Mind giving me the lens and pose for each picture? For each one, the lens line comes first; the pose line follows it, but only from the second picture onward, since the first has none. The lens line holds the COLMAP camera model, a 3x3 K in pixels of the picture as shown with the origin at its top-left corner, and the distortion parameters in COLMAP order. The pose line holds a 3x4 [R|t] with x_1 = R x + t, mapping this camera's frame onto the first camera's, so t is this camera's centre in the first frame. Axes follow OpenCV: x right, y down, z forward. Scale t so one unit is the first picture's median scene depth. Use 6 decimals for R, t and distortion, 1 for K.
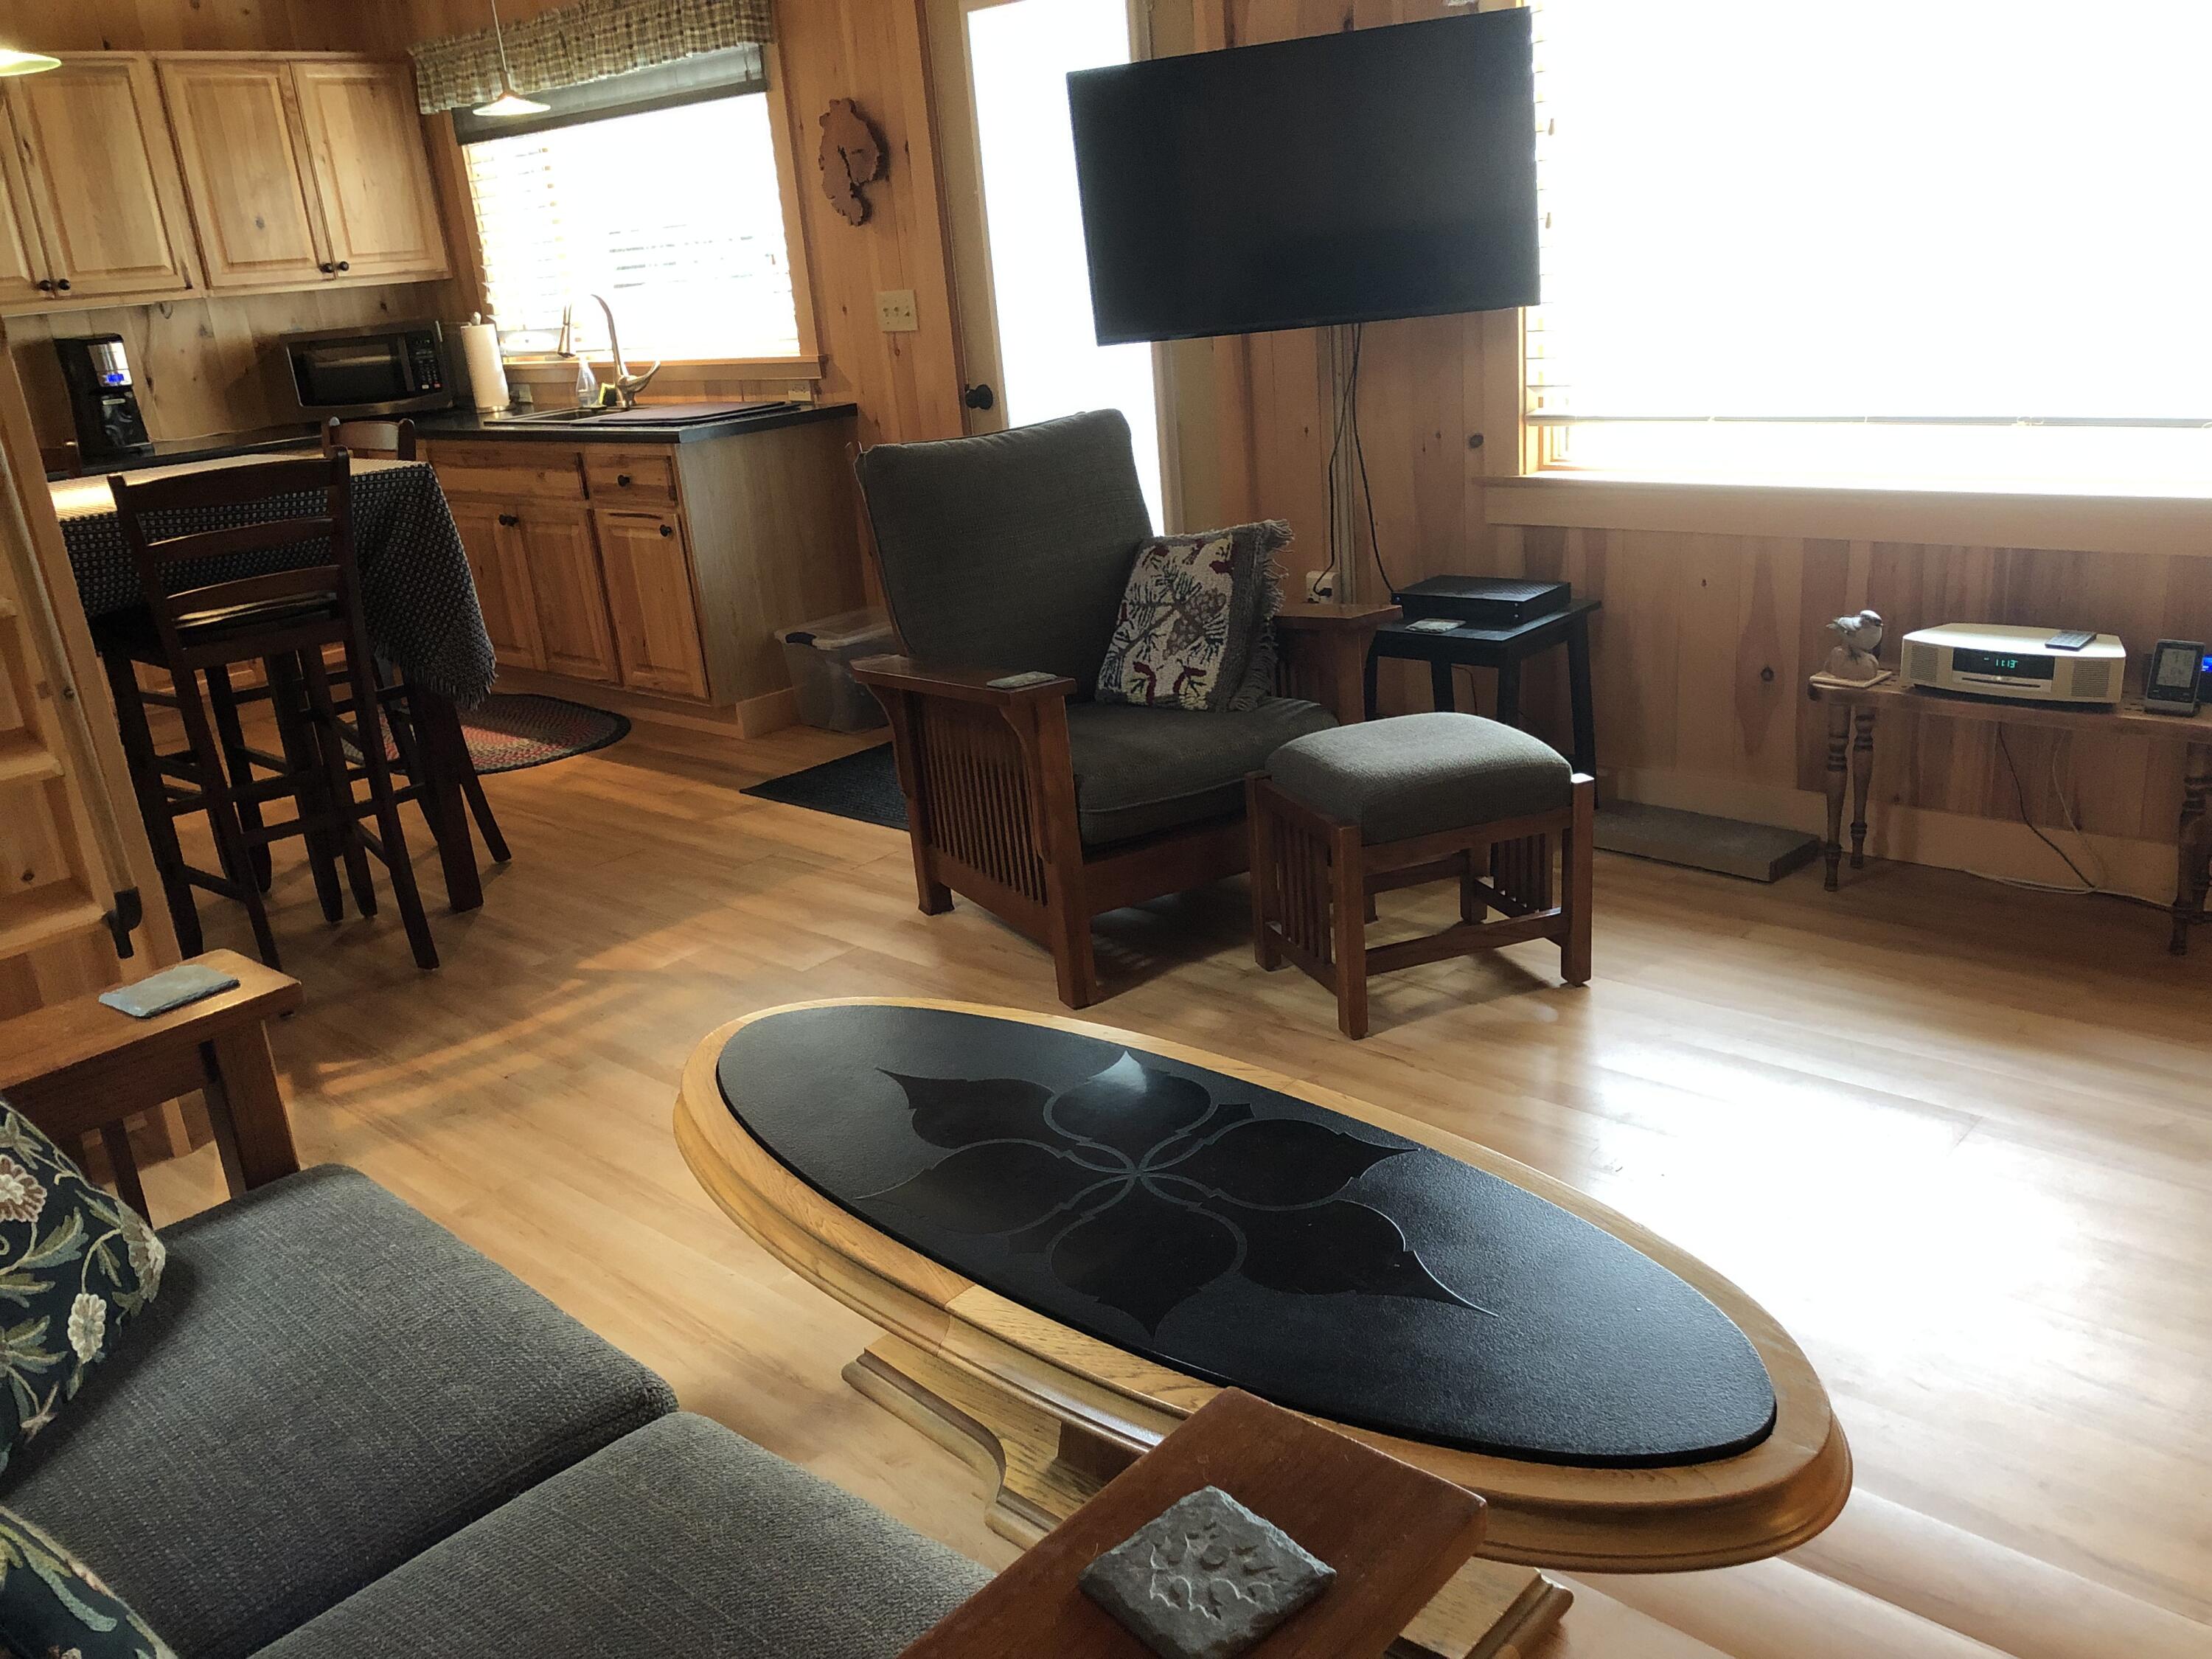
lens RADIAL K [[1791.9, 0, 1106.0], [0, 1791.9, 829.5], [0, 0, 1]] dist [-0.013501, 0.002170]
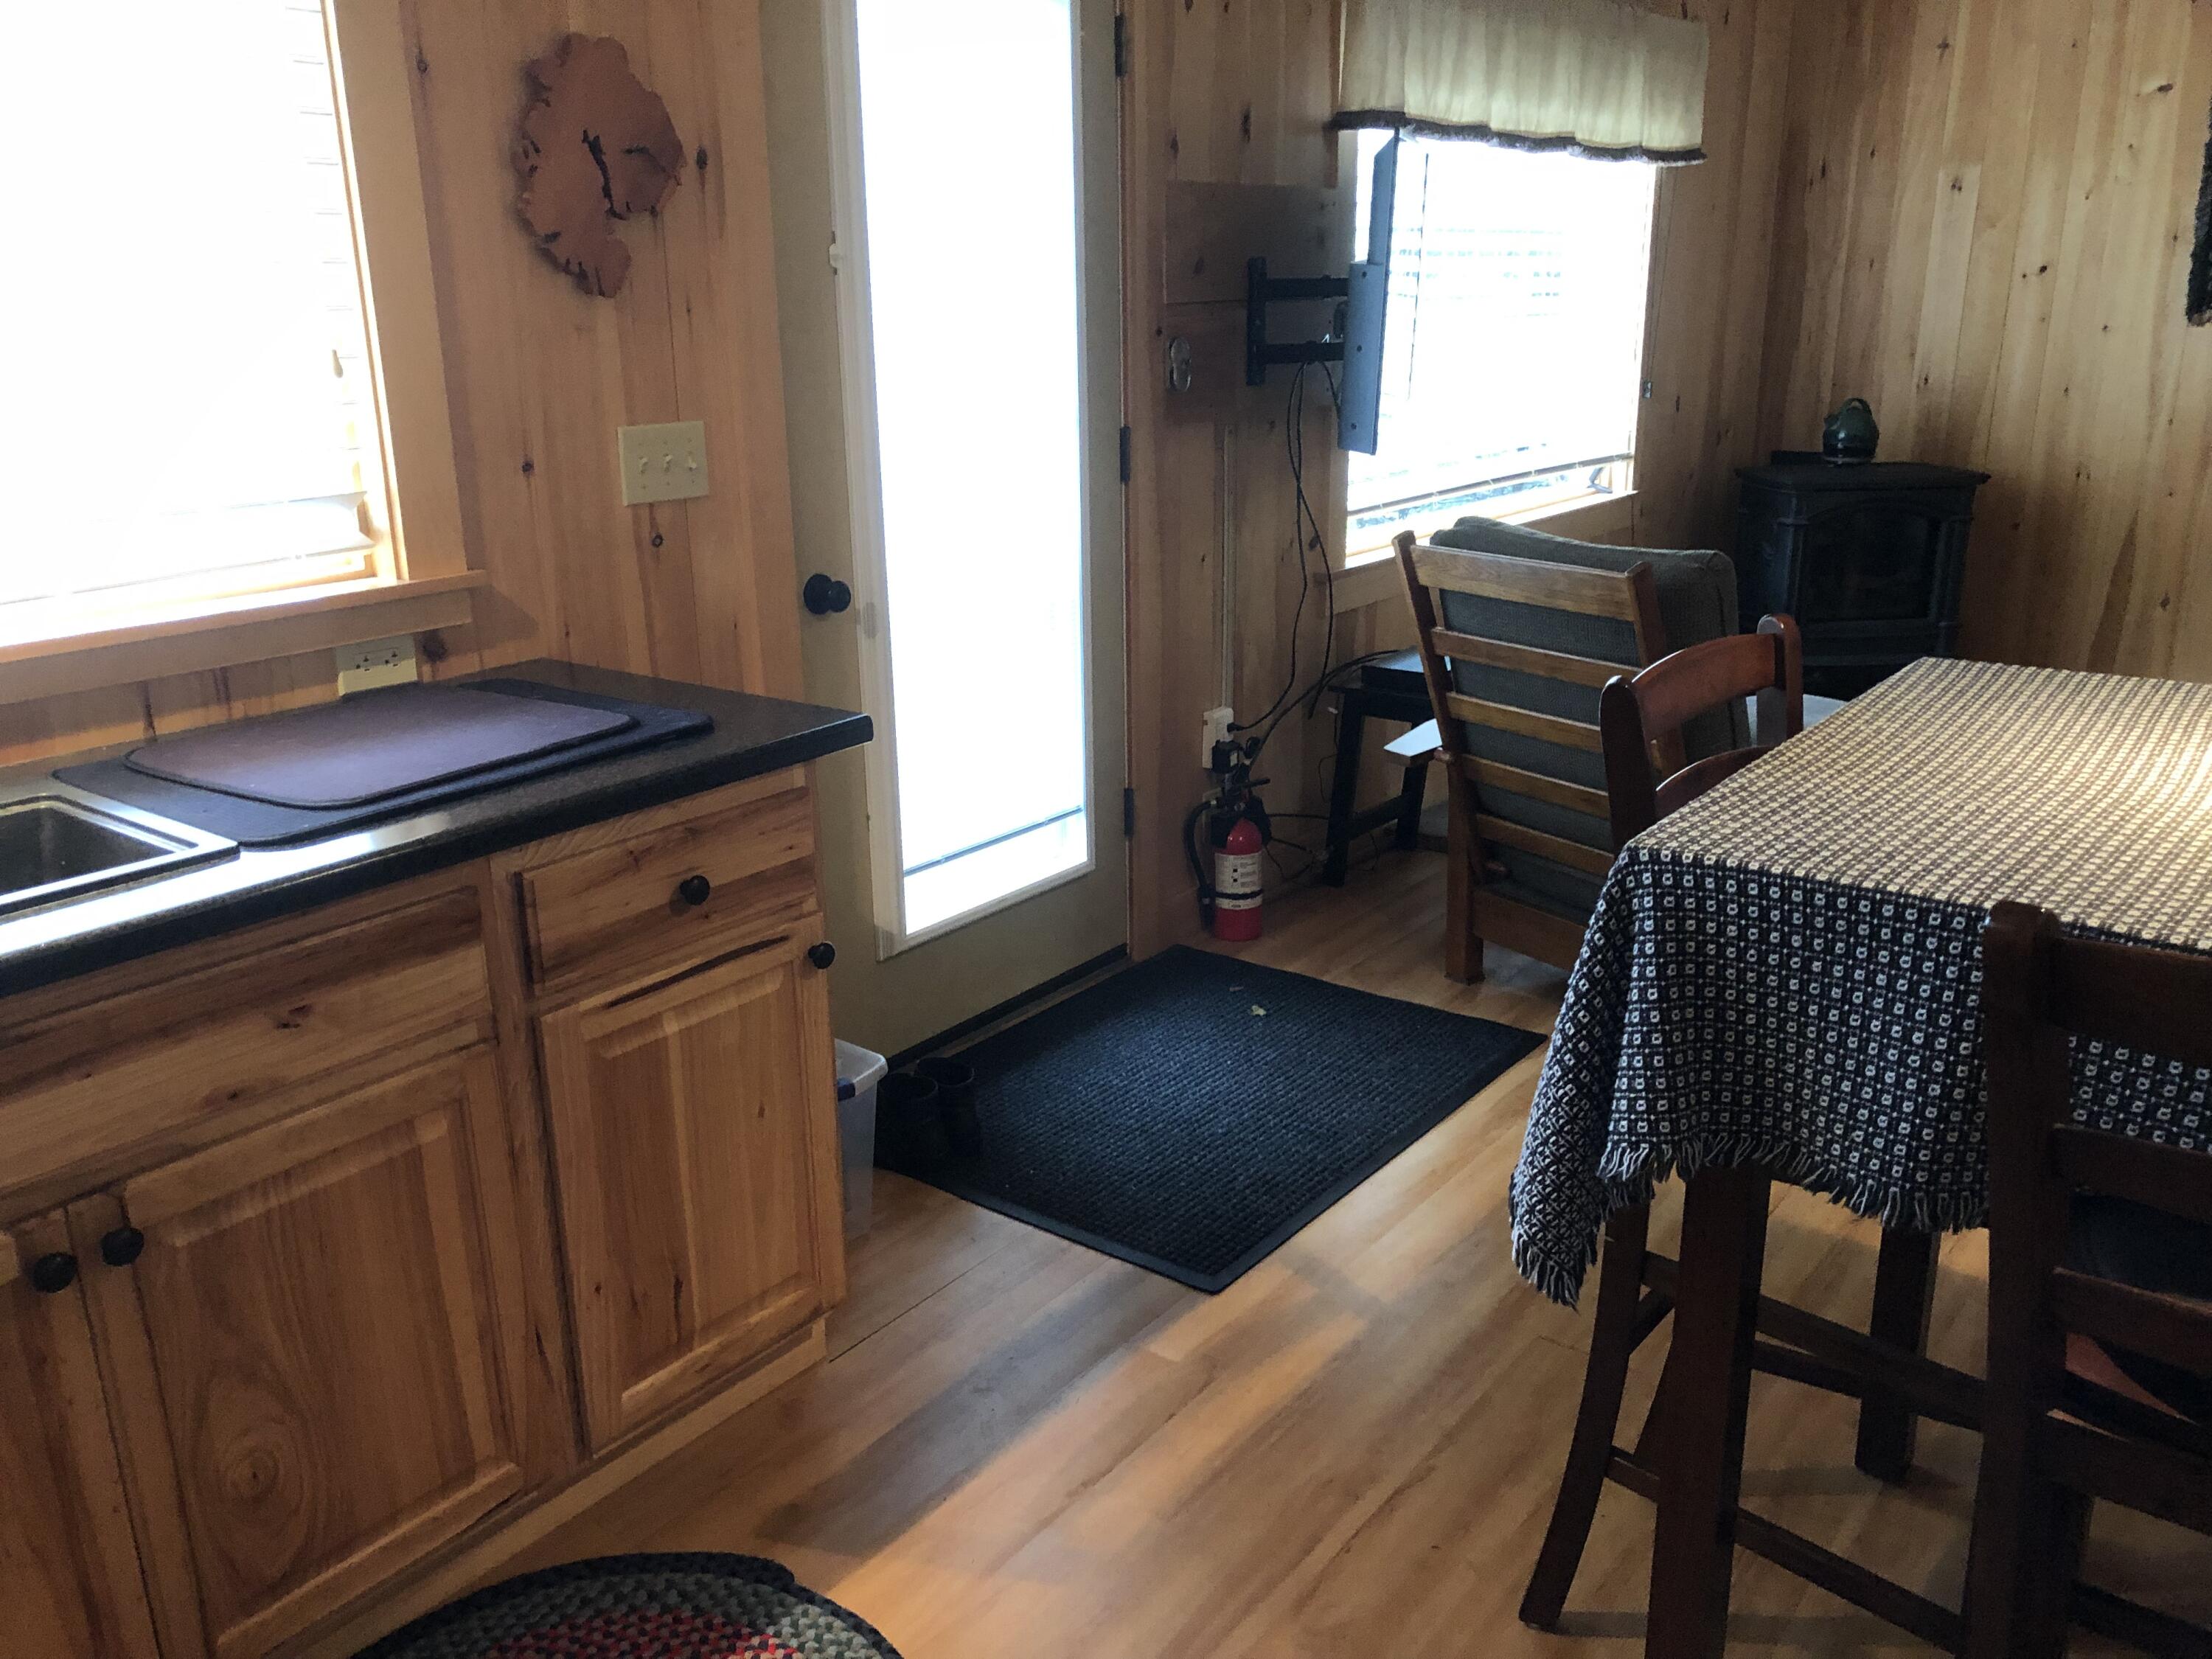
lens RADIAL K [[1791.9, 0, 1106.0], [0, 1791.9, 829.5], [0, 0, 1]] dist [-0.013501, 0.002170]
pose [[-0.079572, -0.206270, 0.975254, -0.651172], [0.327738, 0.918553, 0.221018, -0.262170], [-0.941412, 0.337215, -0.005489, 0.907234]]
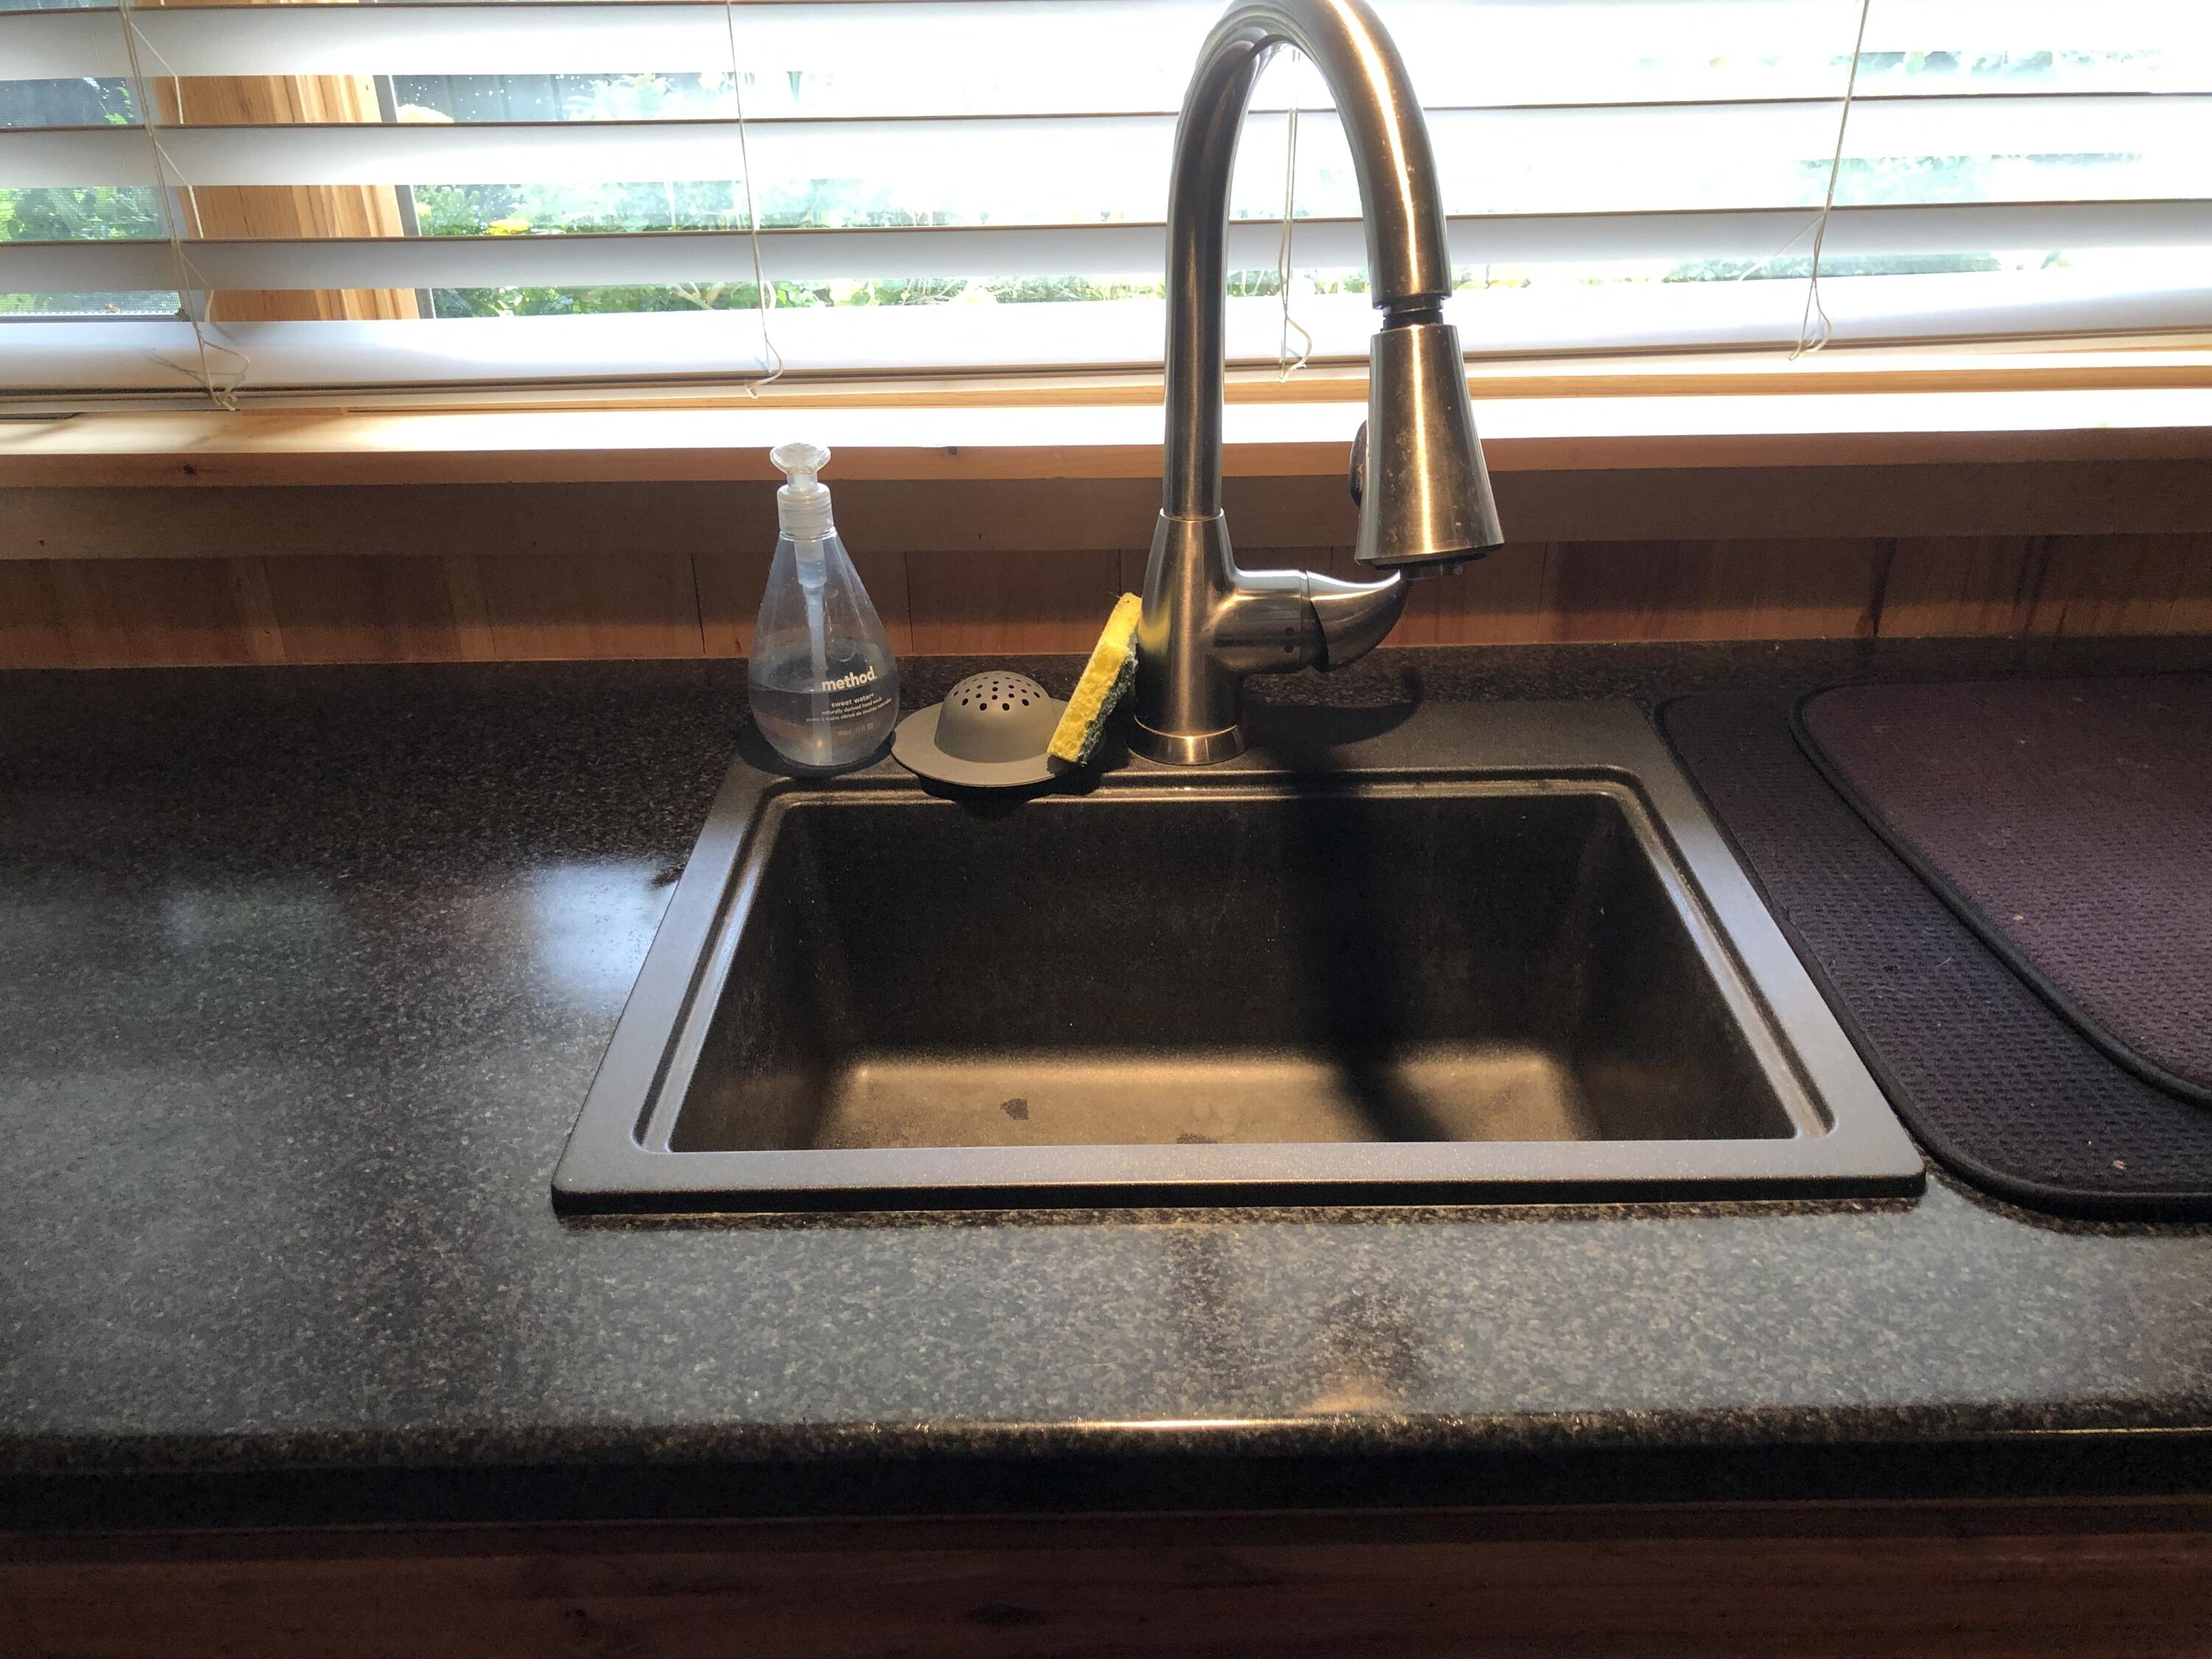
lens RADIAL K [[1791.9, 0, 1106.0], [0, 1791.9, 829.5], [0, 0, 1]] dist [-0.013501, 0.002170]
pose [[0.748662, -0.242504, 0.617007, -0.424803], [0.156514, 0.969041, 0.190954, -0.297165], [-0.644212, -0.046390, 0.763439, 1.002958]]
